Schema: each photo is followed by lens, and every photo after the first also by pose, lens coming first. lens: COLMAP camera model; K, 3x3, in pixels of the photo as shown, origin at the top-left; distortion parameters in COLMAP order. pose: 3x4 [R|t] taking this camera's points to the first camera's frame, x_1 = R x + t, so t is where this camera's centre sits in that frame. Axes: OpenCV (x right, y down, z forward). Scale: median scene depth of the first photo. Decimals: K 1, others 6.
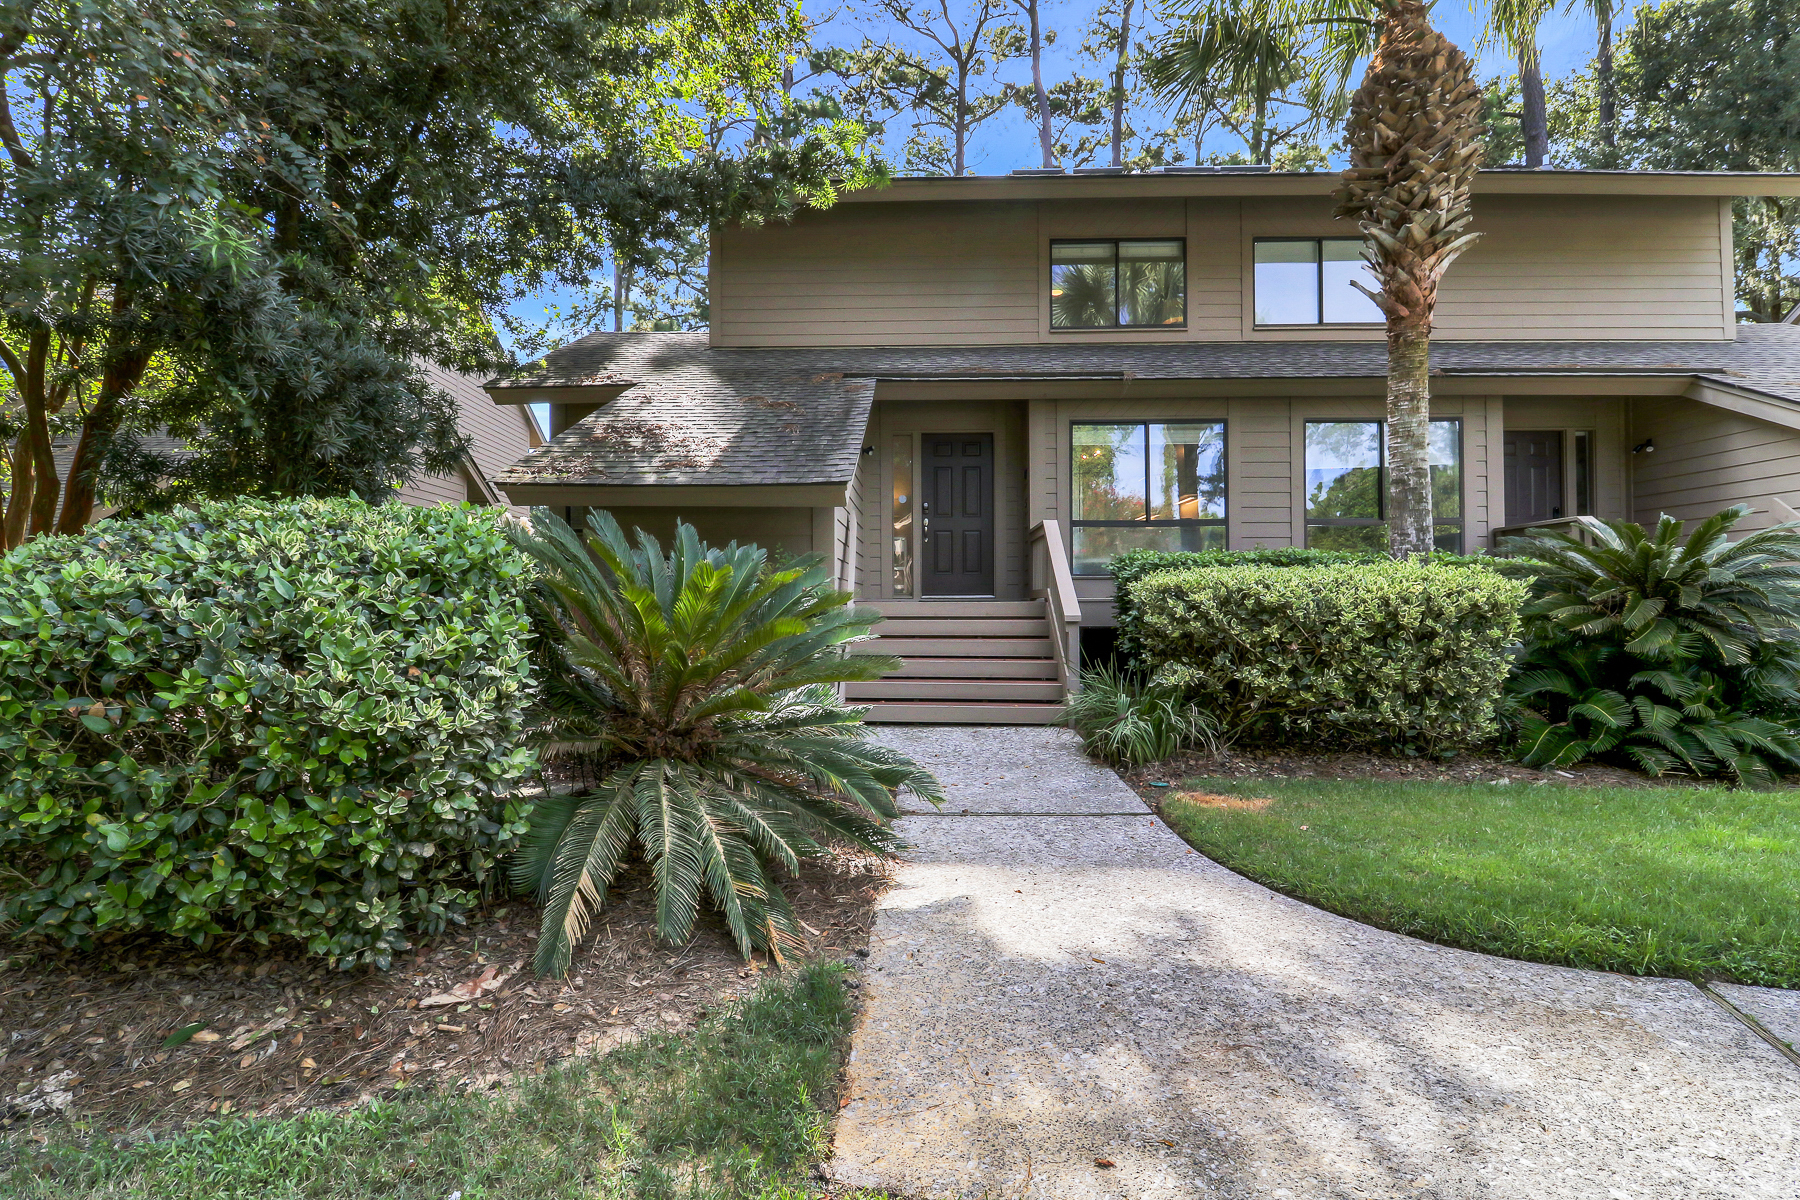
lens RADIAL K [[838.3, 0, 899.2], [0, 838.3, 595.8], [0, 0, 1]] dist [-0.001824, -0.010652]
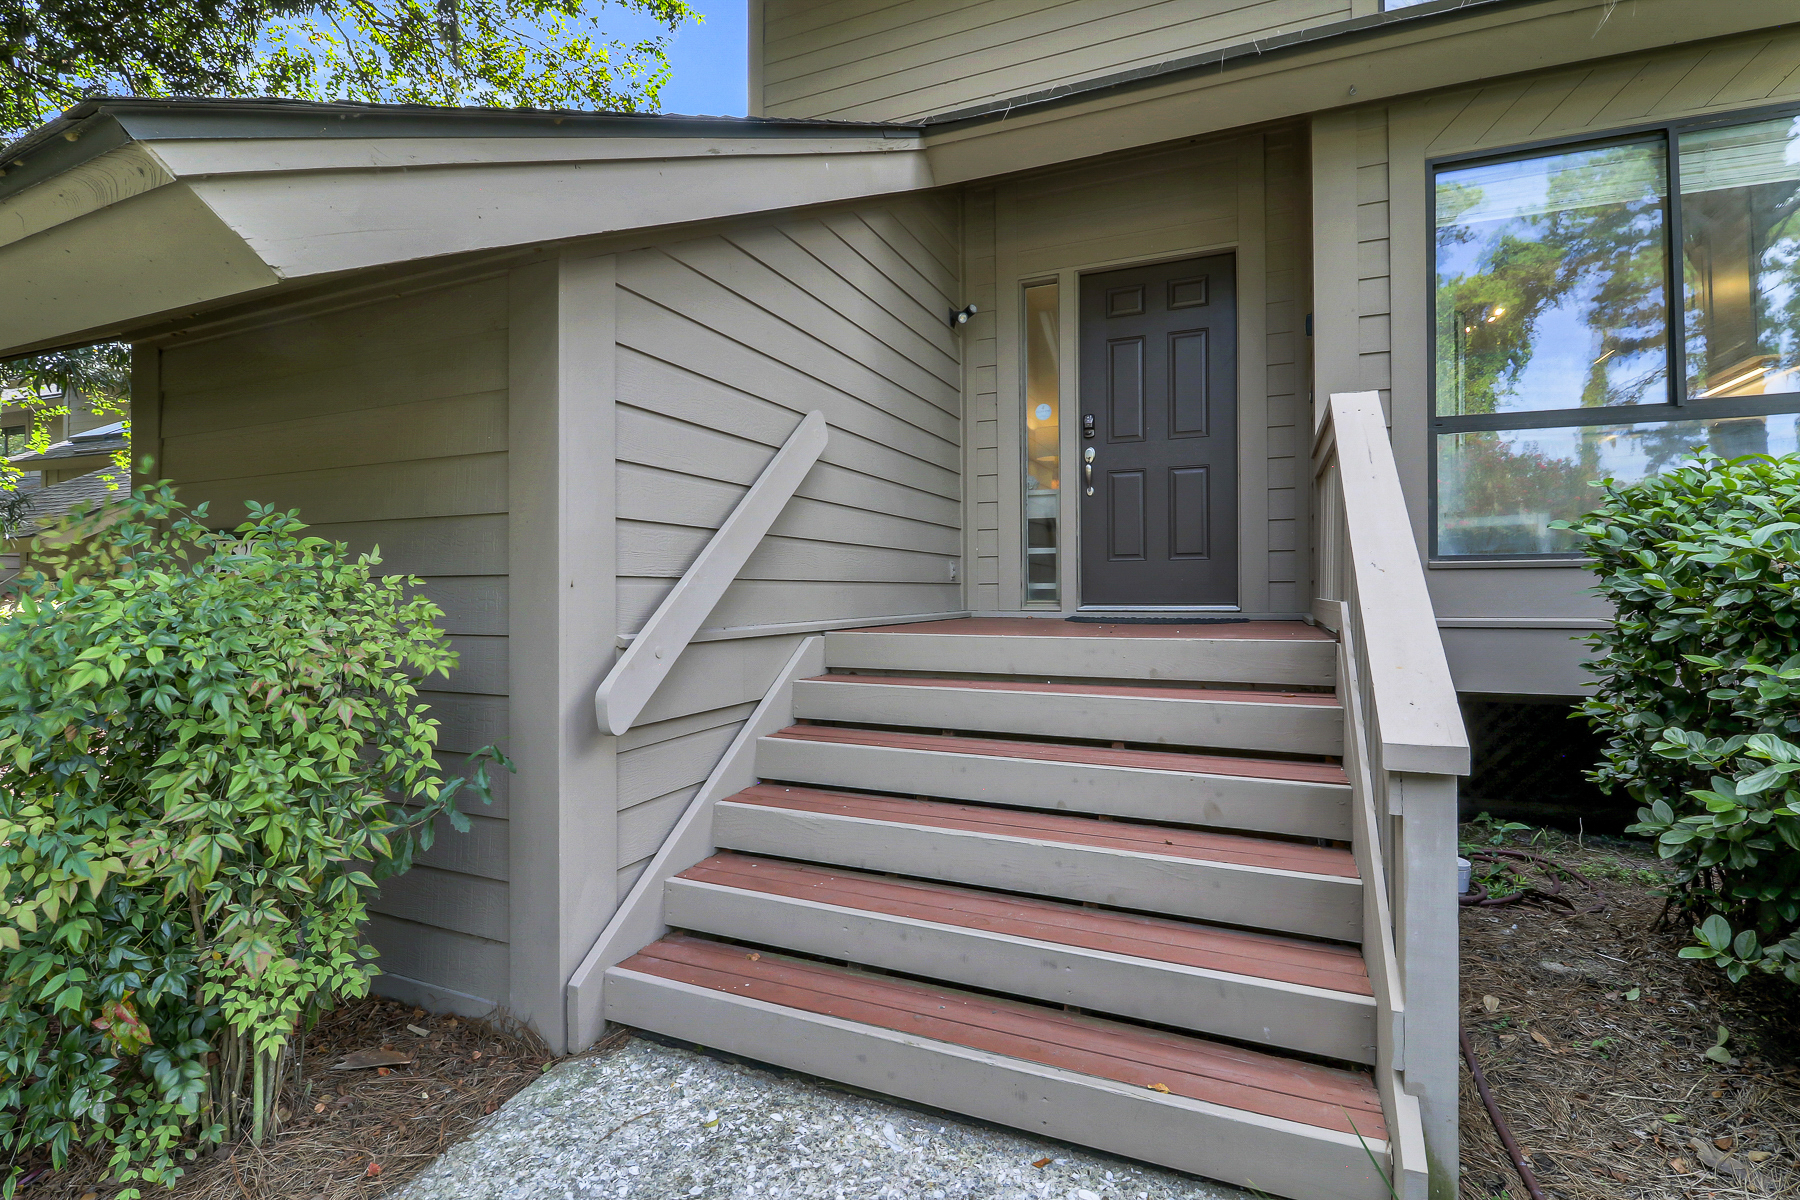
lens RADIAL K [[838.3, 0, 900.6], [0, 838.3, 601.4], [0, 0, 1]] dist [-0.001824, -0.010652]
pose [[0.933728, -0.001705, -0.357980, 0.111764], [0.006263, 0.999913, 0.011572, -0.009496], [0.357929, -0.013047, 0.933658, 0.540120]]
